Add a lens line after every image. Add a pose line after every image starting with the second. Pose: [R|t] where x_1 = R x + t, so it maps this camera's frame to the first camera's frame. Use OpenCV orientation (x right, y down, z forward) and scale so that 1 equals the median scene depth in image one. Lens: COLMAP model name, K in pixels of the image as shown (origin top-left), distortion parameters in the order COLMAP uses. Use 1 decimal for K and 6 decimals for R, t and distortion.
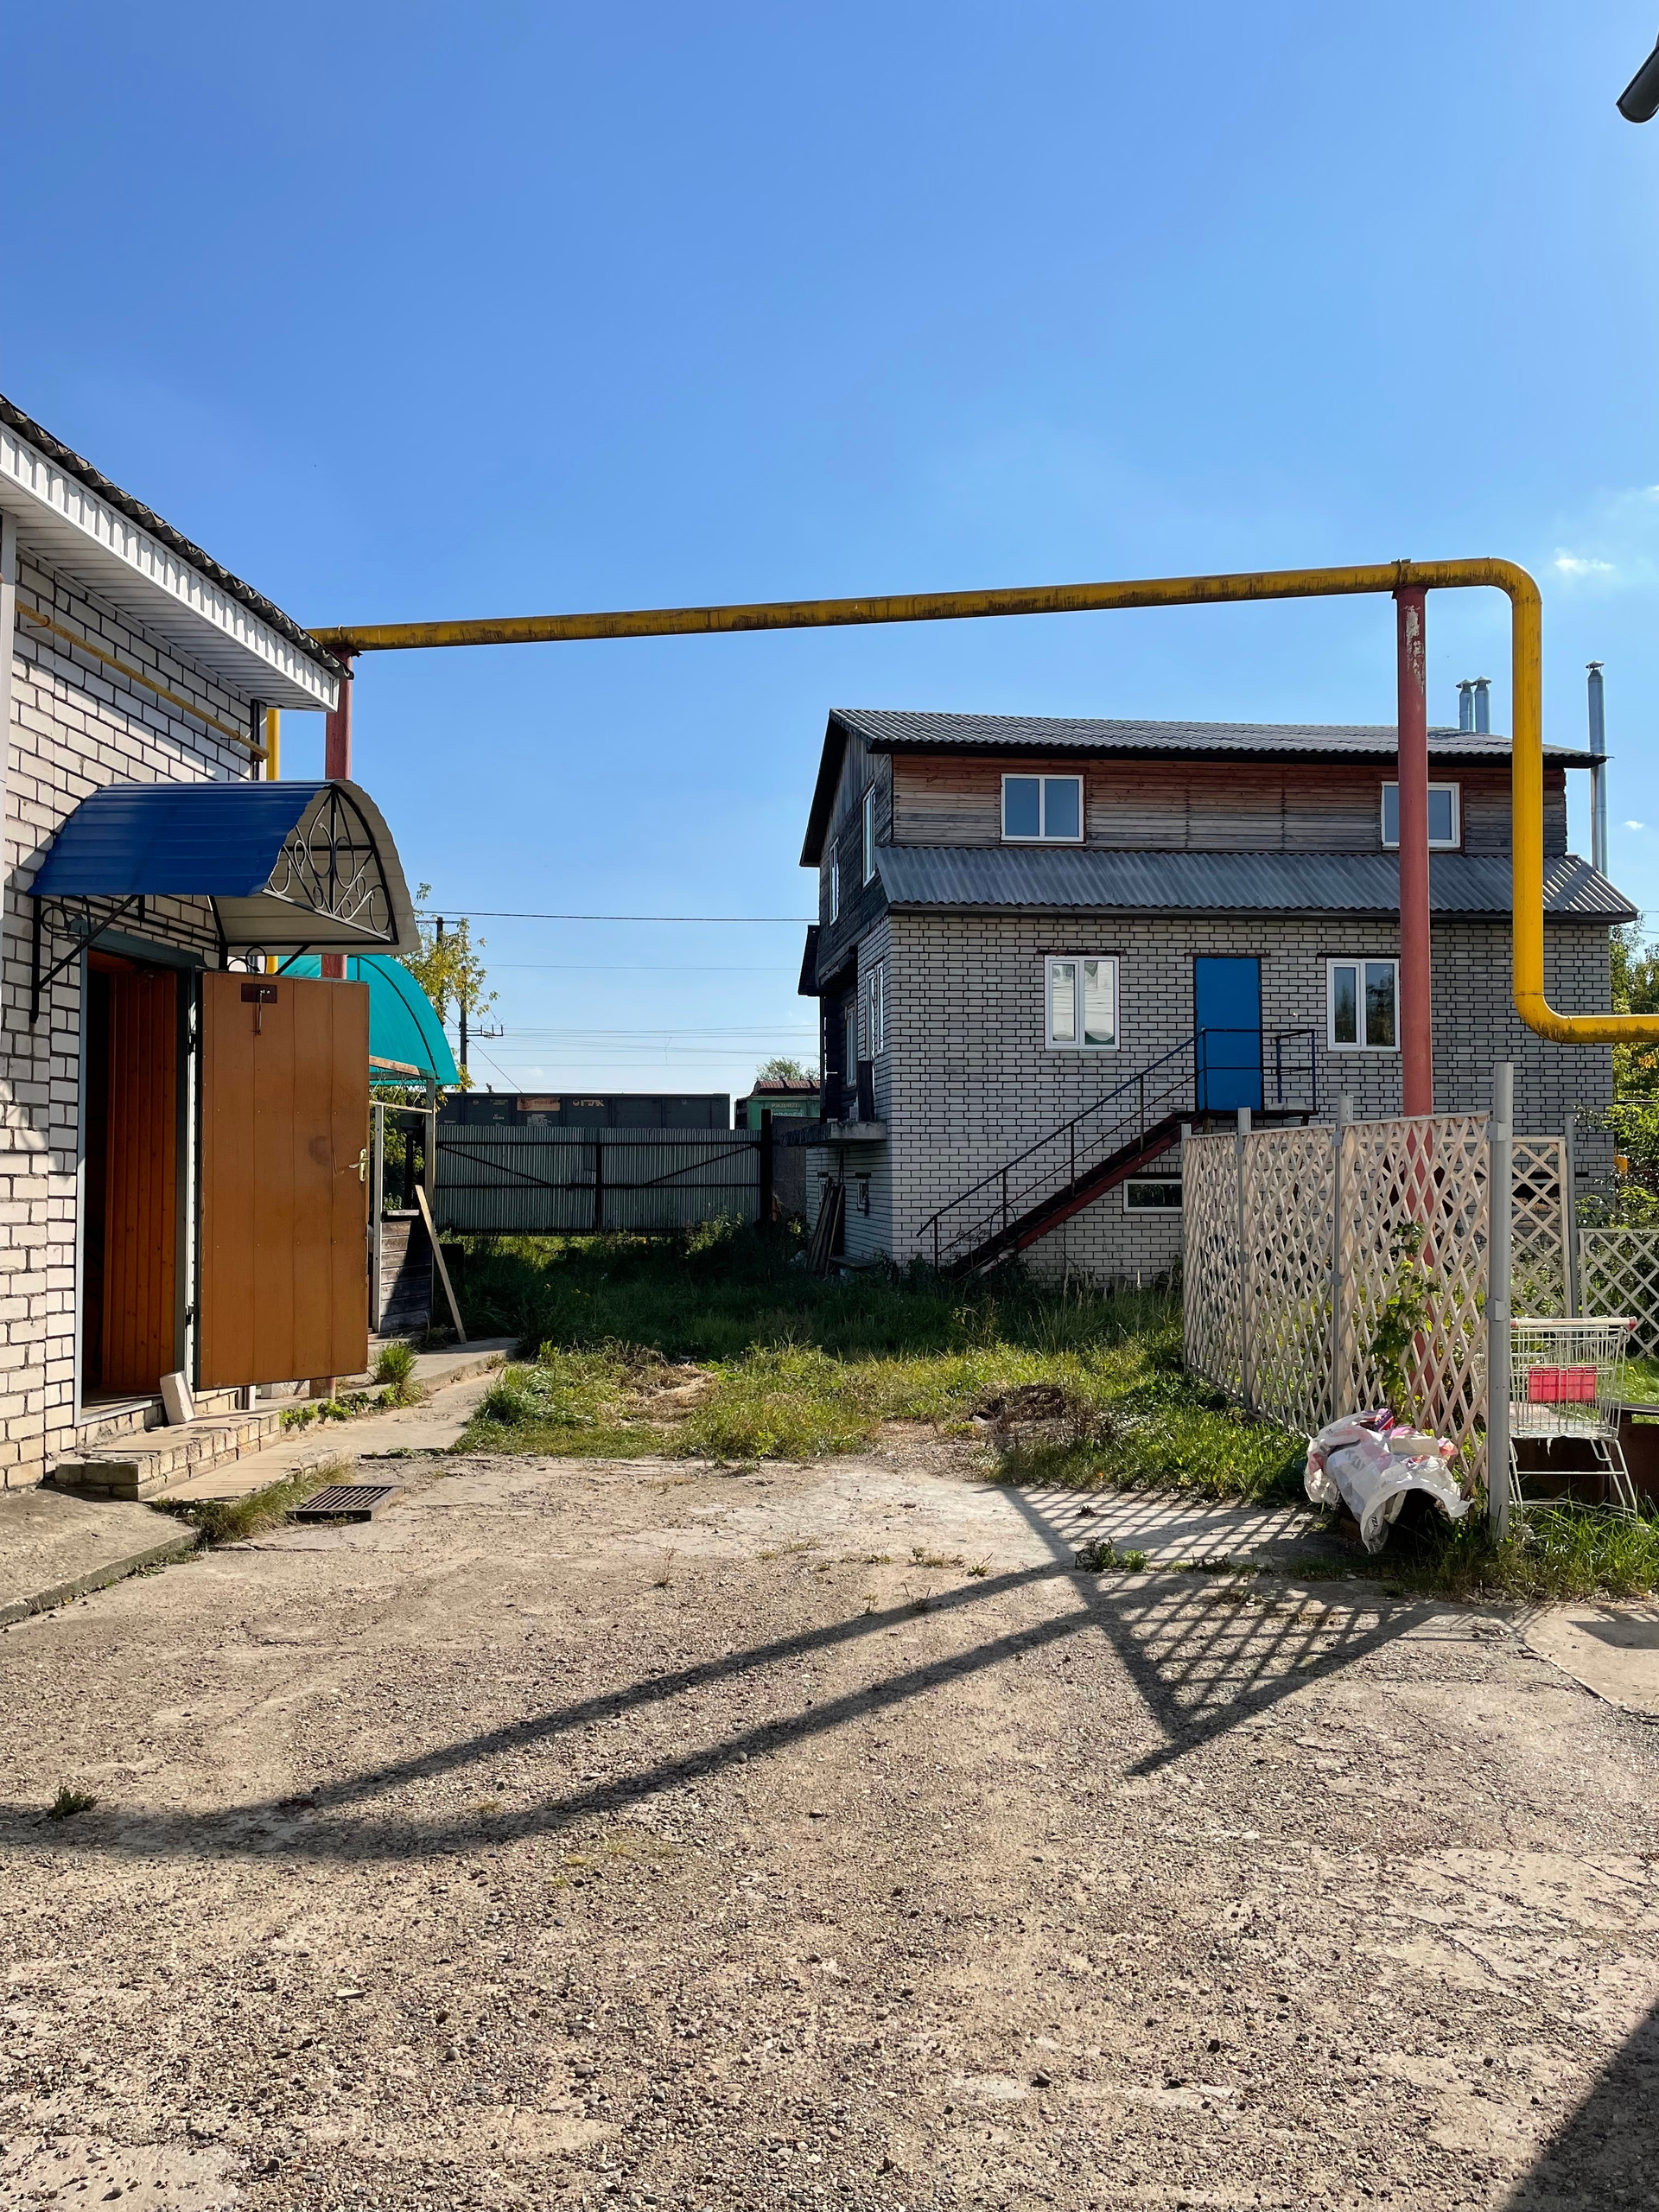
lens RADIAL K [[1673.2, 0, 825.9], [0, 1673.2, 1112.2], [0, 0, 1]] dist [0.060788, -0.019245]
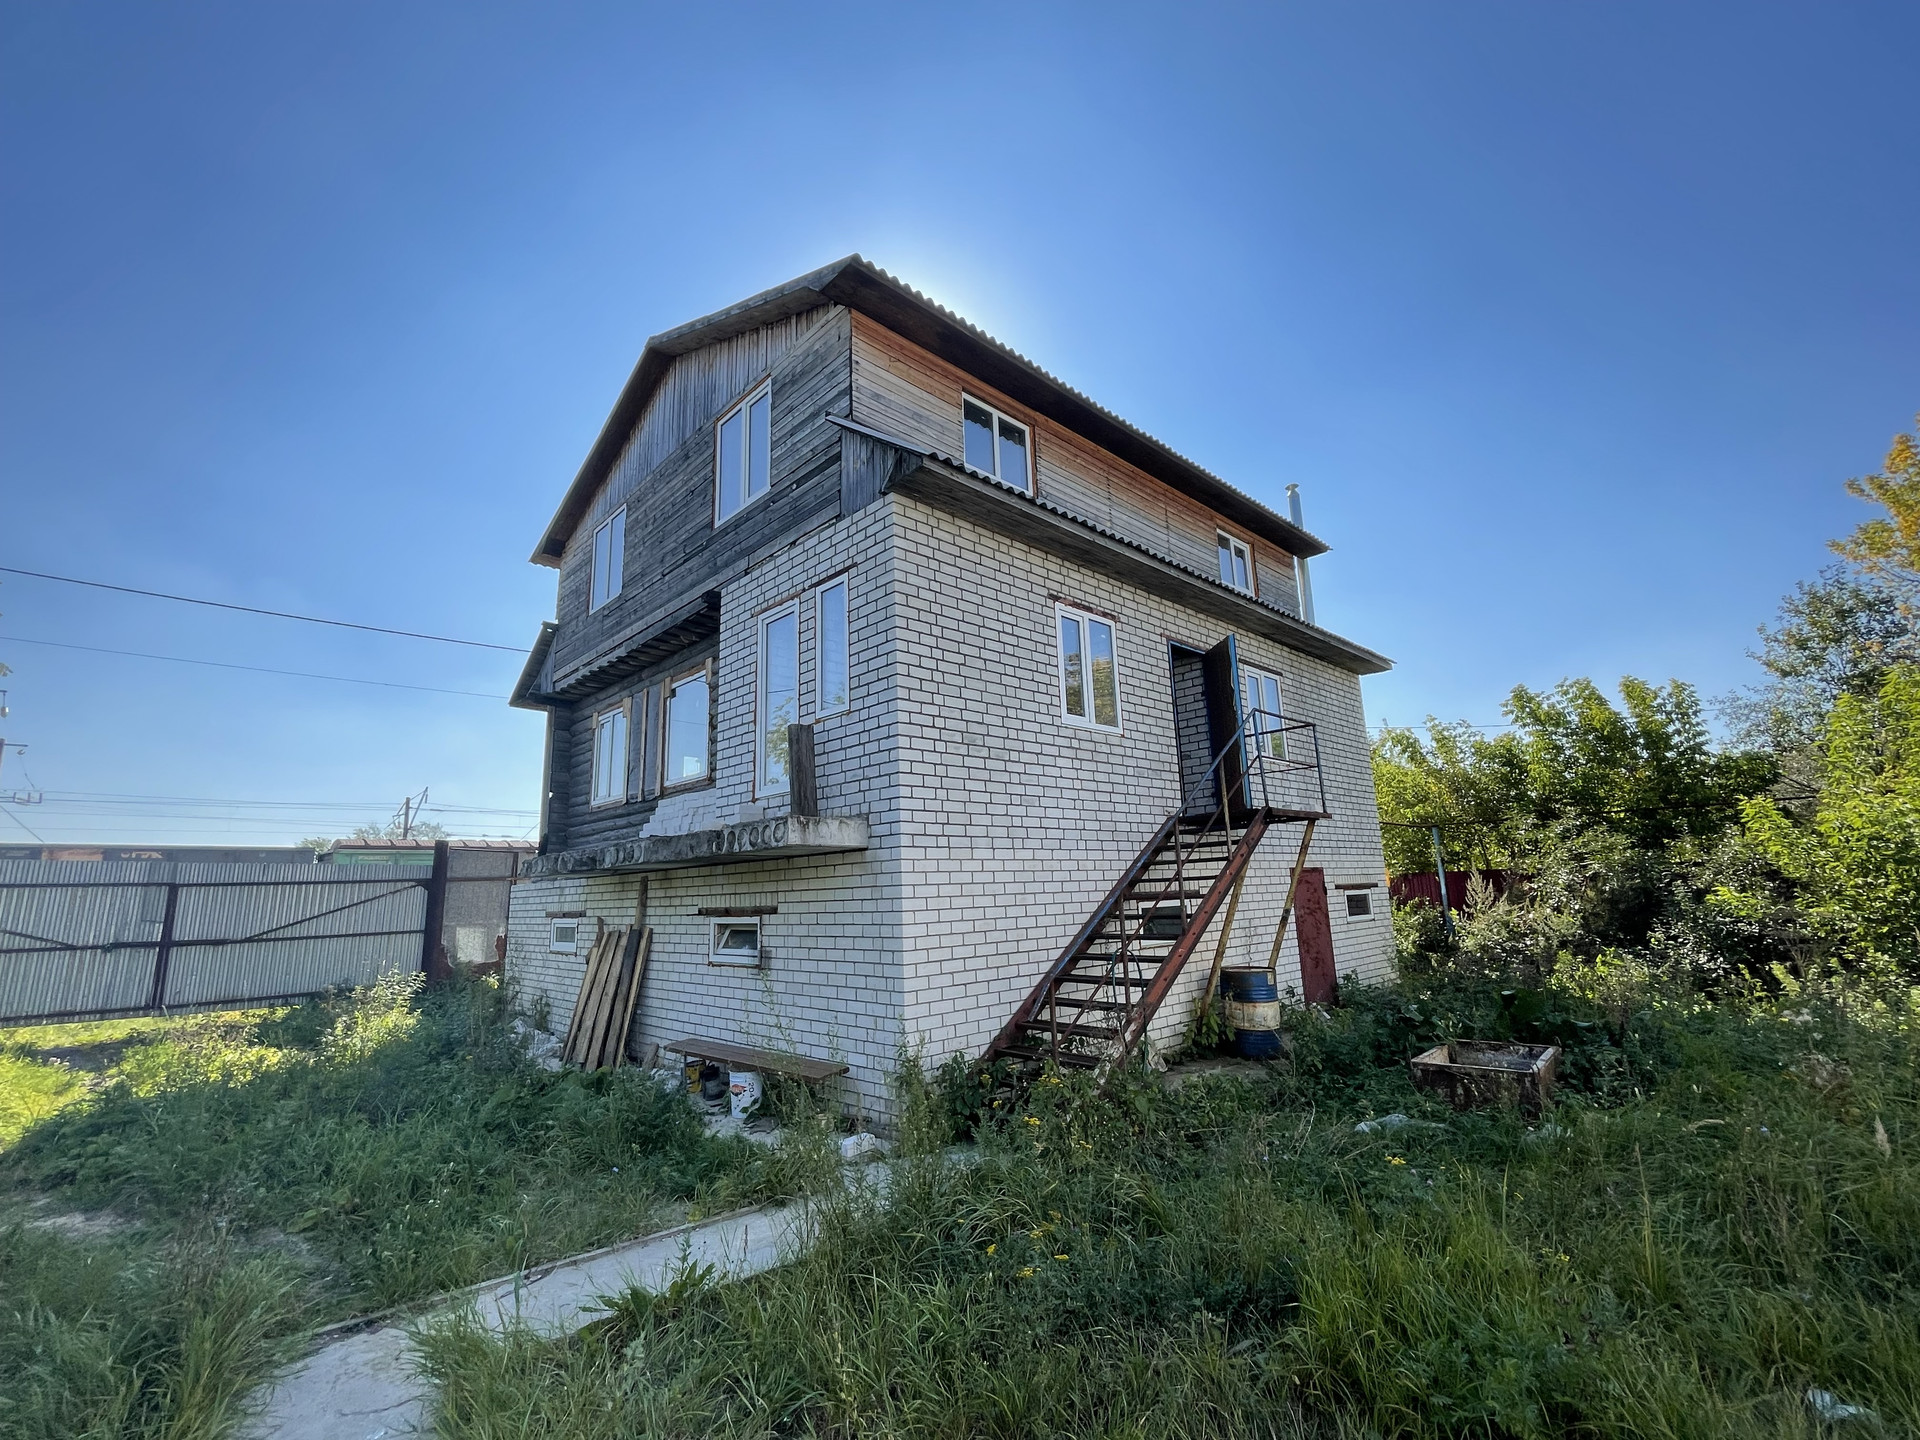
lens RADIAL K [[834.6, 0, 961.7], [0, 834.6, 723.6], [0, 0, 1]] dist [0.001471, 0.000115]
pose [[0.804228, 0.094404, 0.586775, -0.116931], [0.011197, 0.984722, -0.173774, 0.024970], [-0.594215, 0.146323, 0.790884, 0.727876]]
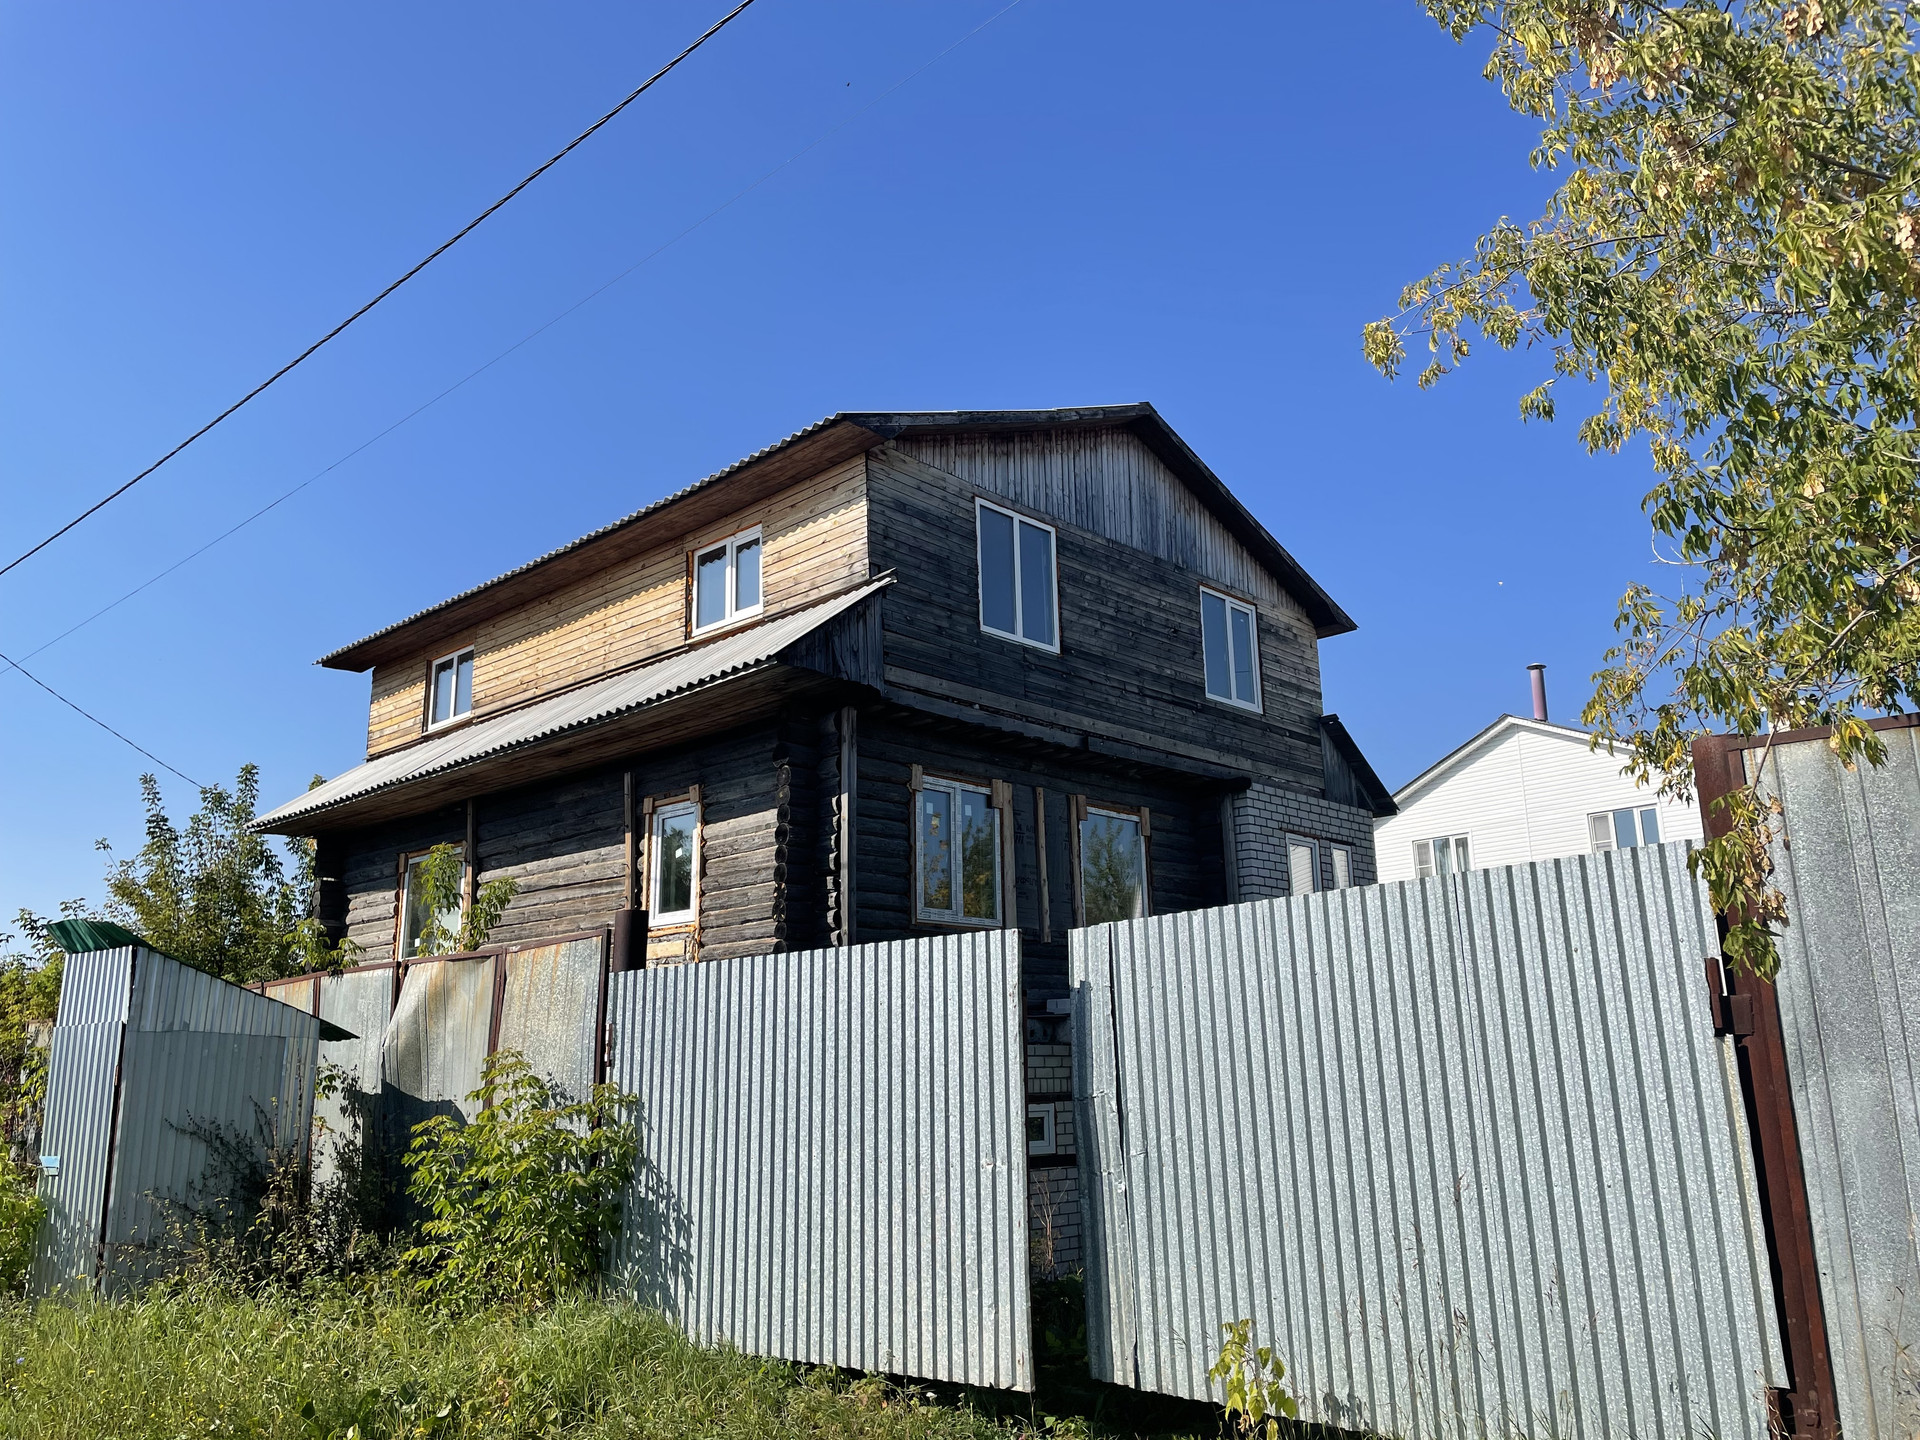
lens RADIAL K [[1452.3, 0, 954.2], [0, 1452.3, 718.4], [0, 0, 1]] dist [0.060788, -0.019245]
pose [[-0.631930, 0.200761, 0.748572, -0.445562], [-0.007735, 0.964185, -0.265117, 0.056337], [-0.774987, -0.173325, -0.607745, 1.675532]]
